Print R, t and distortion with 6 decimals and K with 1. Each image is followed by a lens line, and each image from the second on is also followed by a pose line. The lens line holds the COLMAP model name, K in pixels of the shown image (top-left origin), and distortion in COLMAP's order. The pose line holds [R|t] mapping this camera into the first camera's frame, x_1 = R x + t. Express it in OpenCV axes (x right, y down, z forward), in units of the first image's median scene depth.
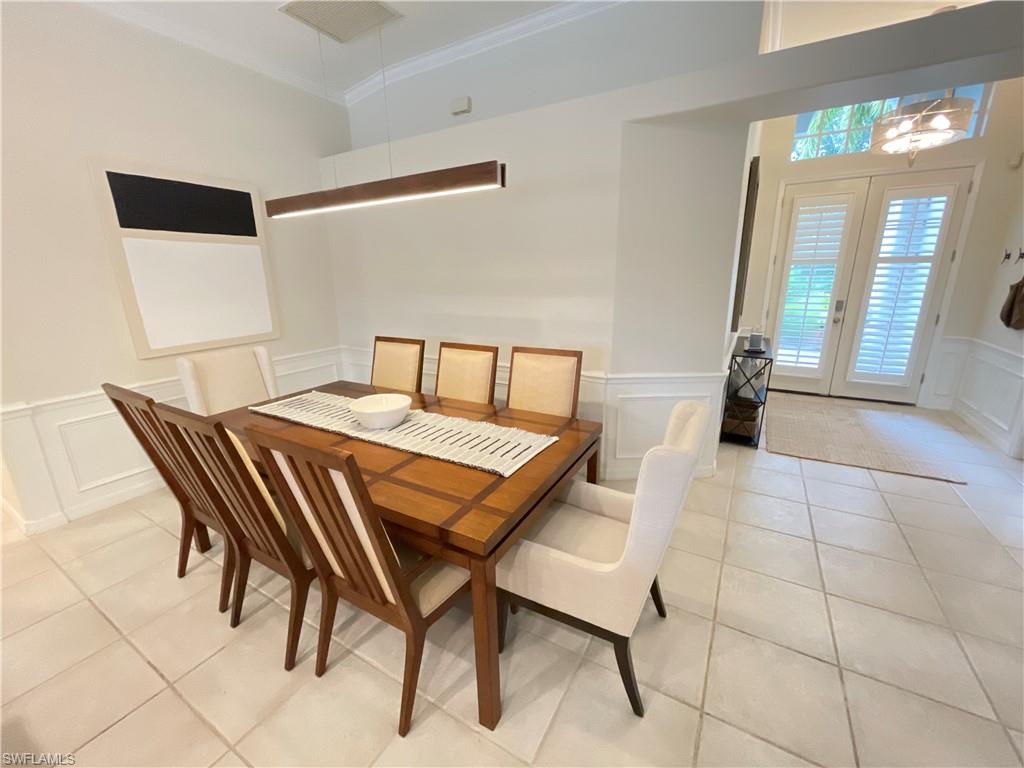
lens RADIAL K [[413.6, 0, 512.0], [0, 413.6, 384.0], [0, 0, 1]] dist [-0.008298, 0.003302]
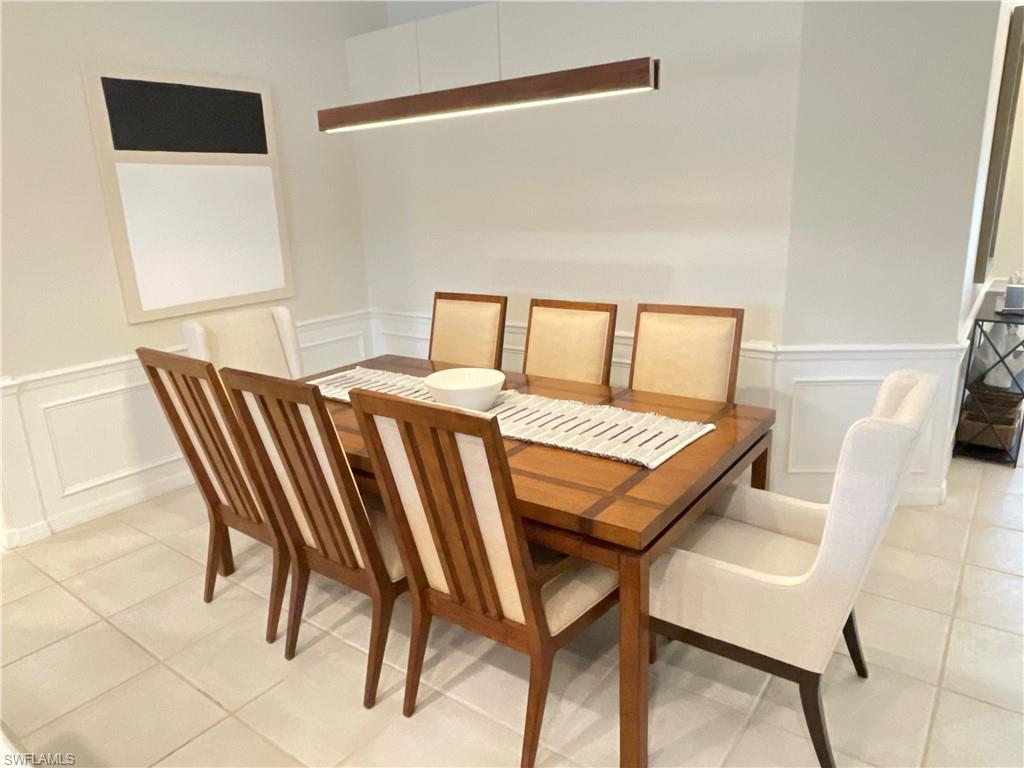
lens RADIAL K [[685.8, 0, 512.0], [0, 685.8, 384.0], [0, 0, 1]] dist [-0.005971, -0.004279]
pose [[0.993772, 0.008319, -0.111119, -0.102881], [-0.007766, 0.999955, 0.005405, 0.050861], [0.111159, -0.004508, 0.993792, -0.222417]]
